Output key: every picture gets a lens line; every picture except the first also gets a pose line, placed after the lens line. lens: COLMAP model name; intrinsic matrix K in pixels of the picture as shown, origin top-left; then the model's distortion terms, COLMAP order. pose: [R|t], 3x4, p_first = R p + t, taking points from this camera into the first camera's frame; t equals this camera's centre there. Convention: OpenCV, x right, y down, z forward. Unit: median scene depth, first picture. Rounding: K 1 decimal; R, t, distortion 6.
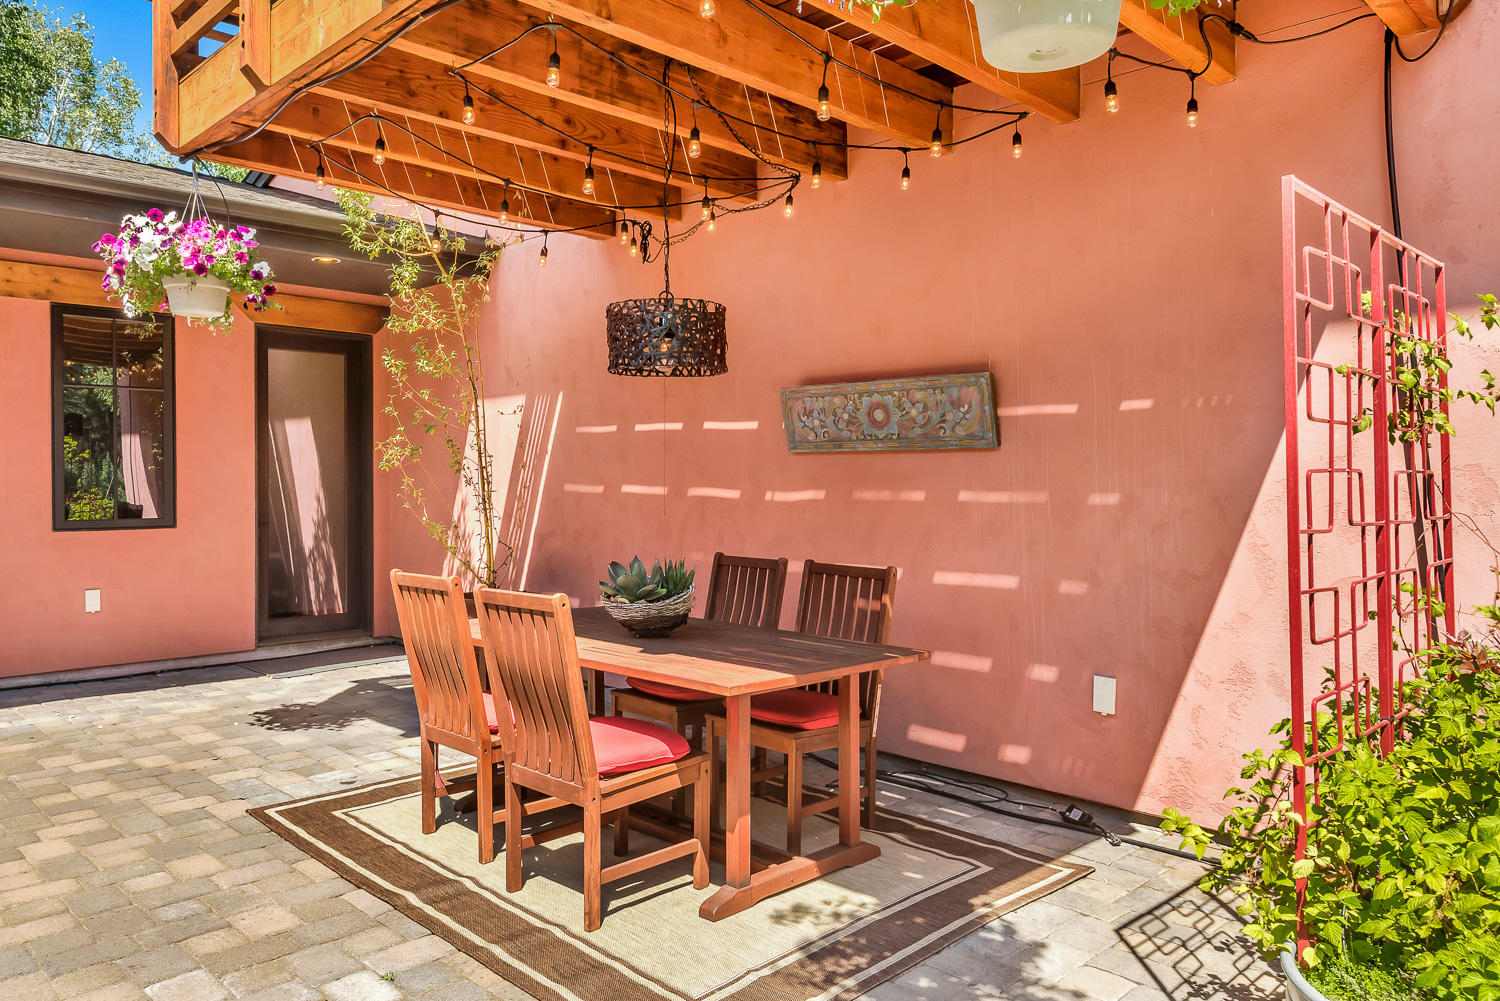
lens RADIAL K [[1039.2, 0, 750.0], [0, 1039.2, 500.5], [0, 0, 1]] dist [0.001302, 0.000858]
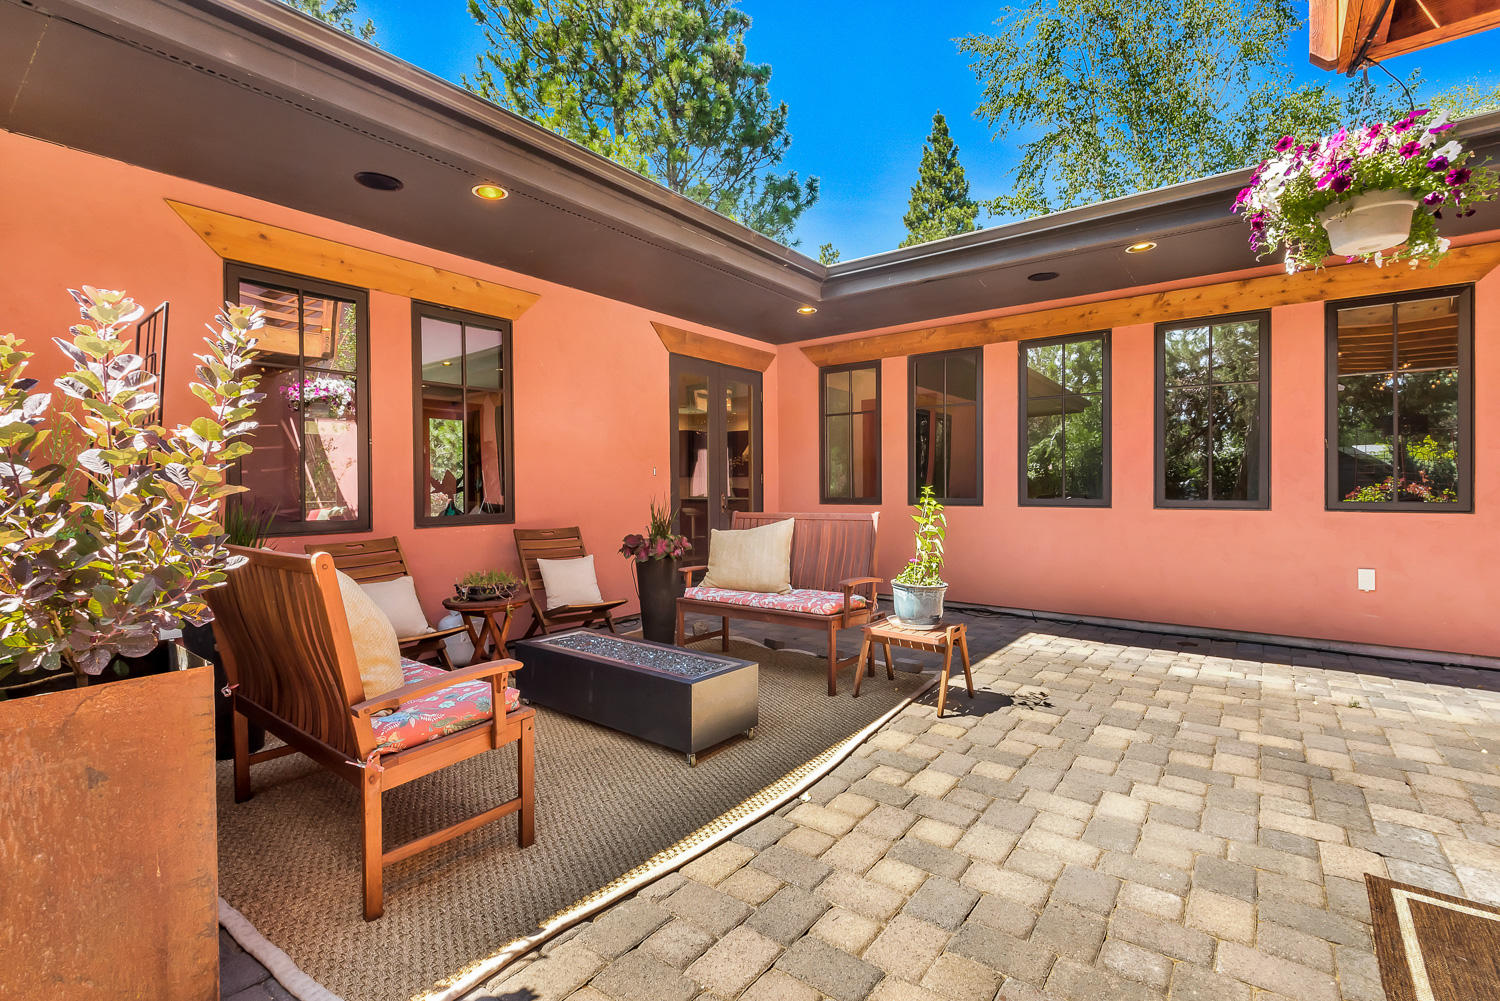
lens RADIAL K [[682.3, 0, 740.4], [0, 682.3, 489.3], [0, 0, 1]] dist [0.000543, 0.000130]
pose [[0.117812, -0.001235, -0.993035, -0.049170], [-0.015093, 0.999881, -0.003034, 0.029469], [0.992921, 0.015346, 0.117779, 0.482236]]
